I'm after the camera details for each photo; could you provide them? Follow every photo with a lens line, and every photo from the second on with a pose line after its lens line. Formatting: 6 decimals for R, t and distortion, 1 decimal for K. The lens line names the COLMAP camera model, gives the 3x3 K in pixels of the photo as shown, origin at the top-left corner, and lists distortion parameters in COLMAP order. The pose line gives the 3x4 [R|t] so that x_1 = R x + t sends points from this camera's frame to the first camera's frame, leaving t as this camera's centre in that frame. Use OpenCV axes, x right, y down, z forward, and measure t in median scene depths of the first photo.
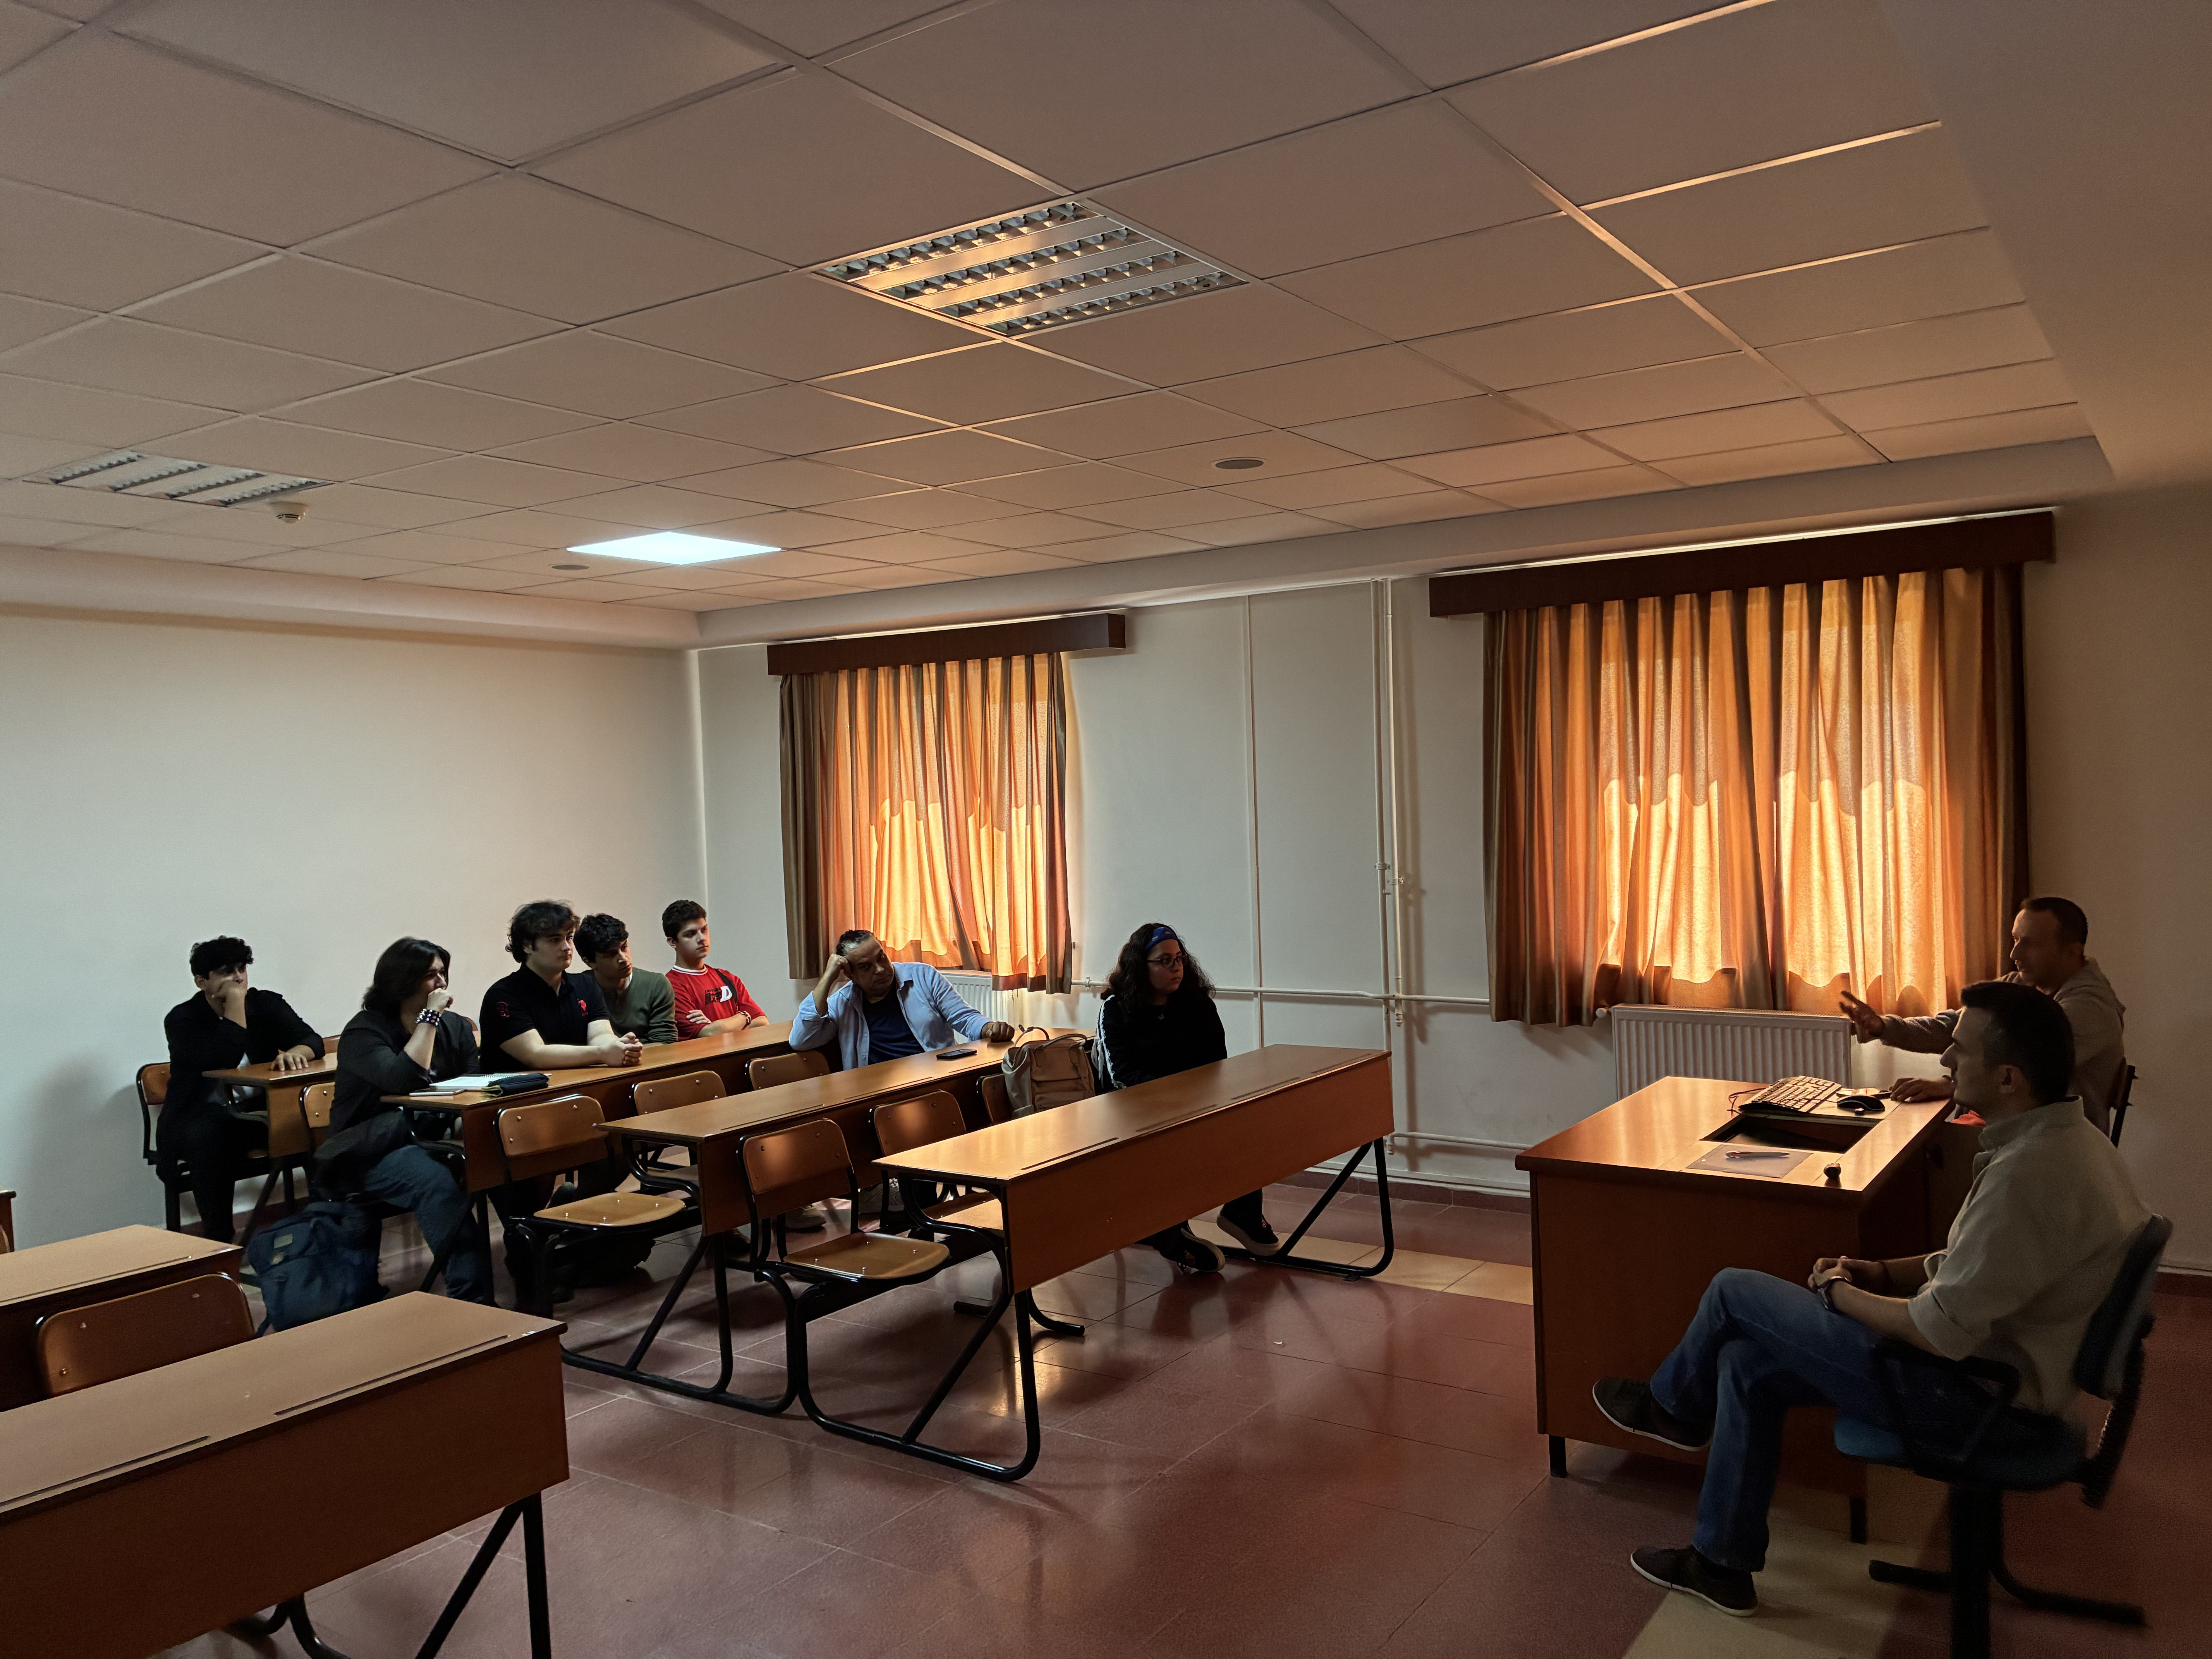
lens RADIAL K [[1677.6, 0, 1106.0], [0, 1677.6, 829.5], [0, 0, 1]] dist [0.103456, -0.226468]
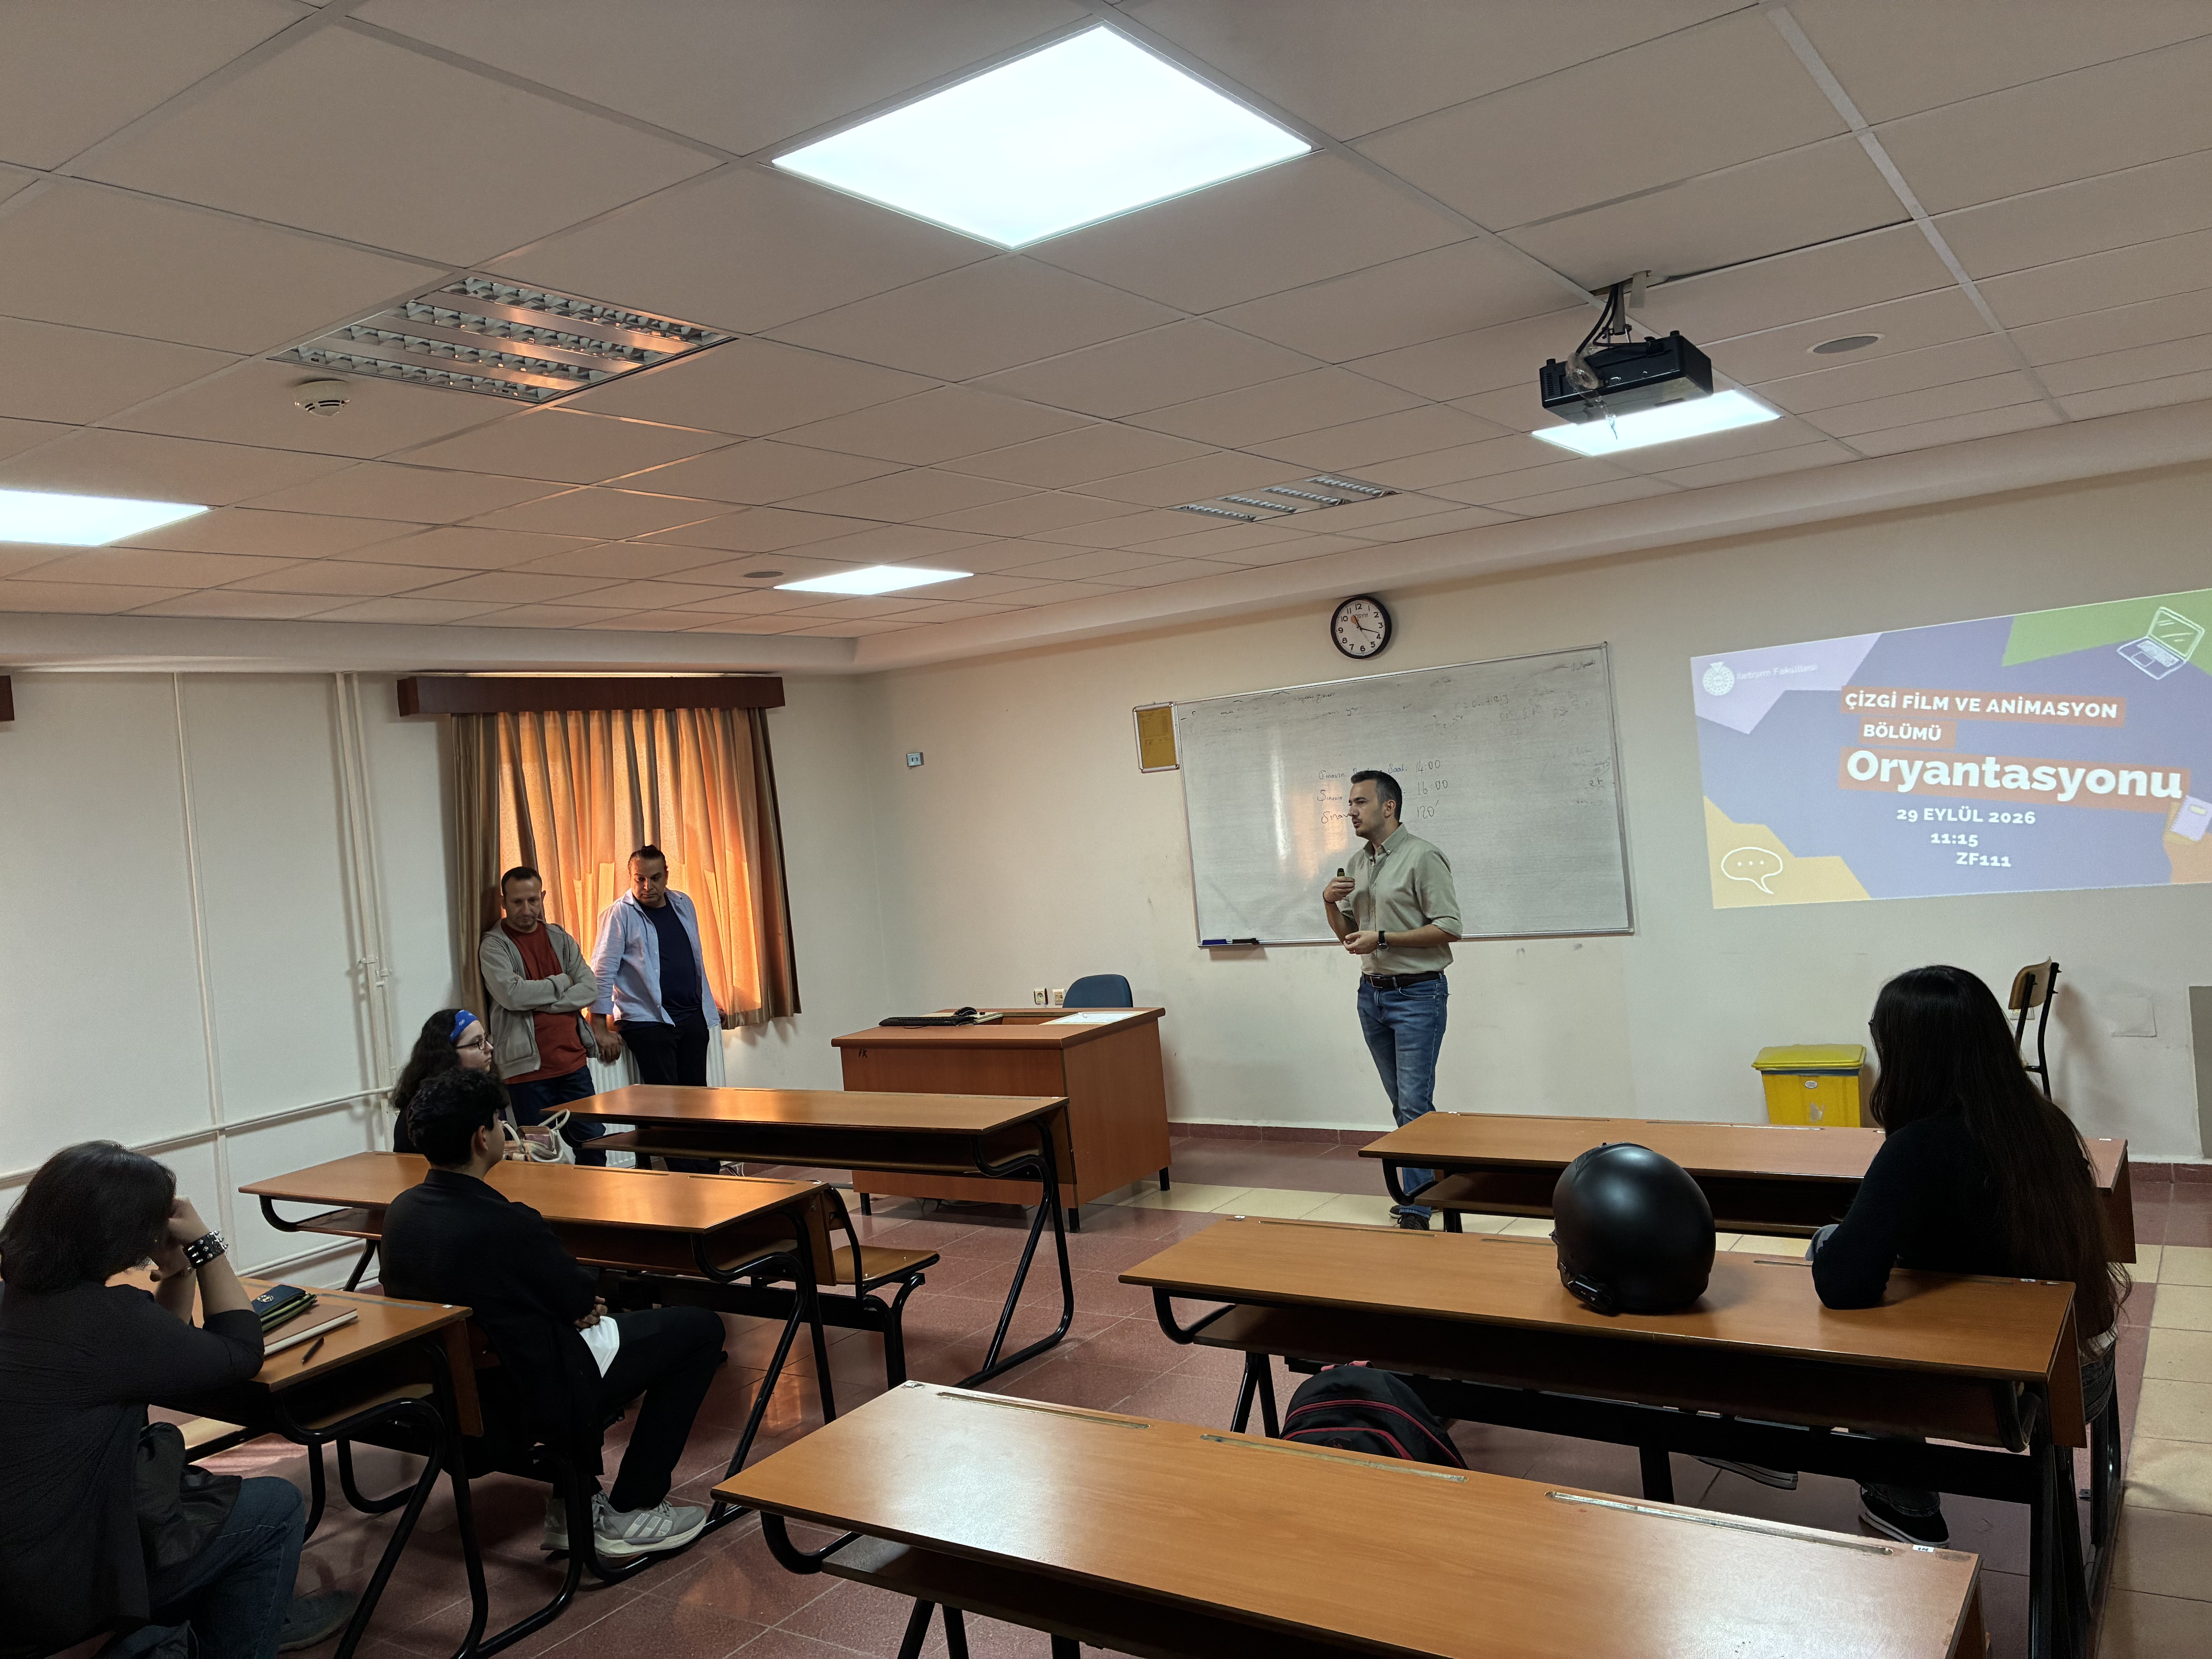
lens RADIAL K [[1677.6, 0, 1106.0], [0, 1677.6, 829.5], [0, 0, 1]] dist [0.103456, -0.226468]
pose [[-0.003185, 0.009157, 0.999953, -0.901611], [0.124696, 0.992157, -0.008688, 0.009651], [-0.992190, 0.124663, -0.004301, 0.610756]]
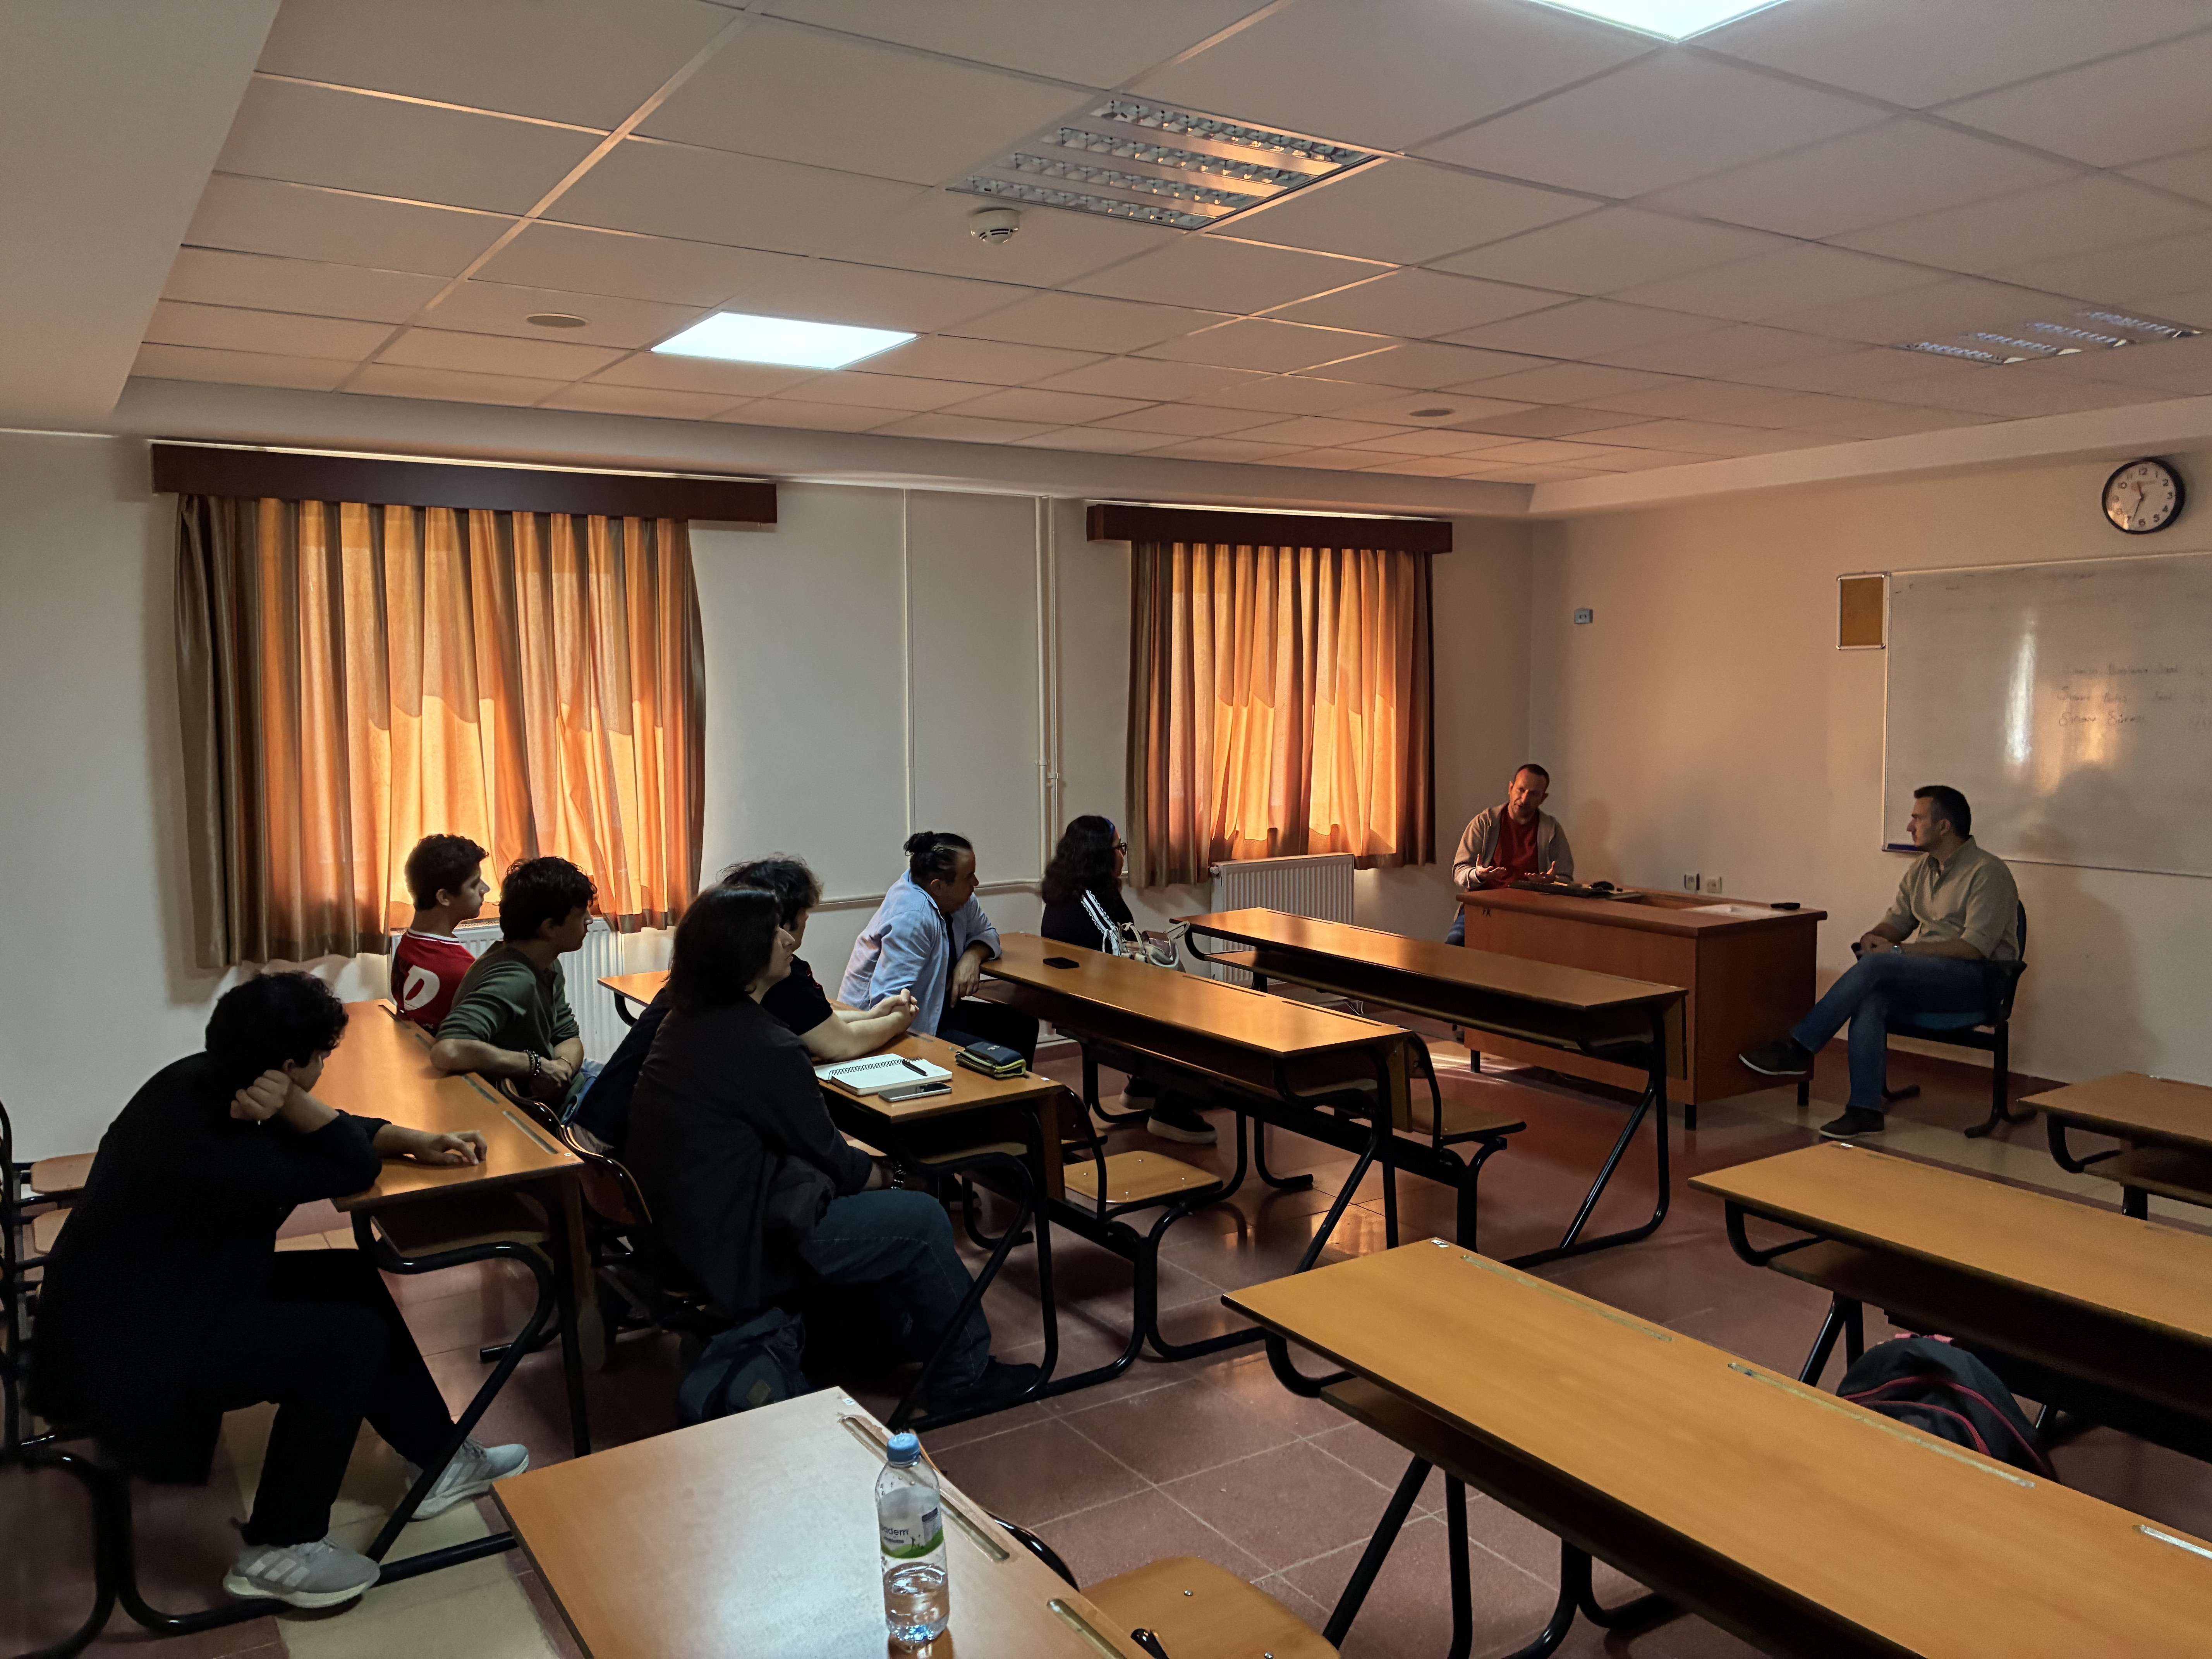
lens RADIAL K [[1676.6, 0, 1097.9], [0, 1676.6, 811.1], [0, 0, 1]] dist [0.031023, -0.004790]
pose [[0.388865, -0.043830, 0.920252, -0.886321], [0.021315, 0.999028, 0.038575, 0.014115], [-0.921048, 0.004615, 0.389421, 0.587813]]
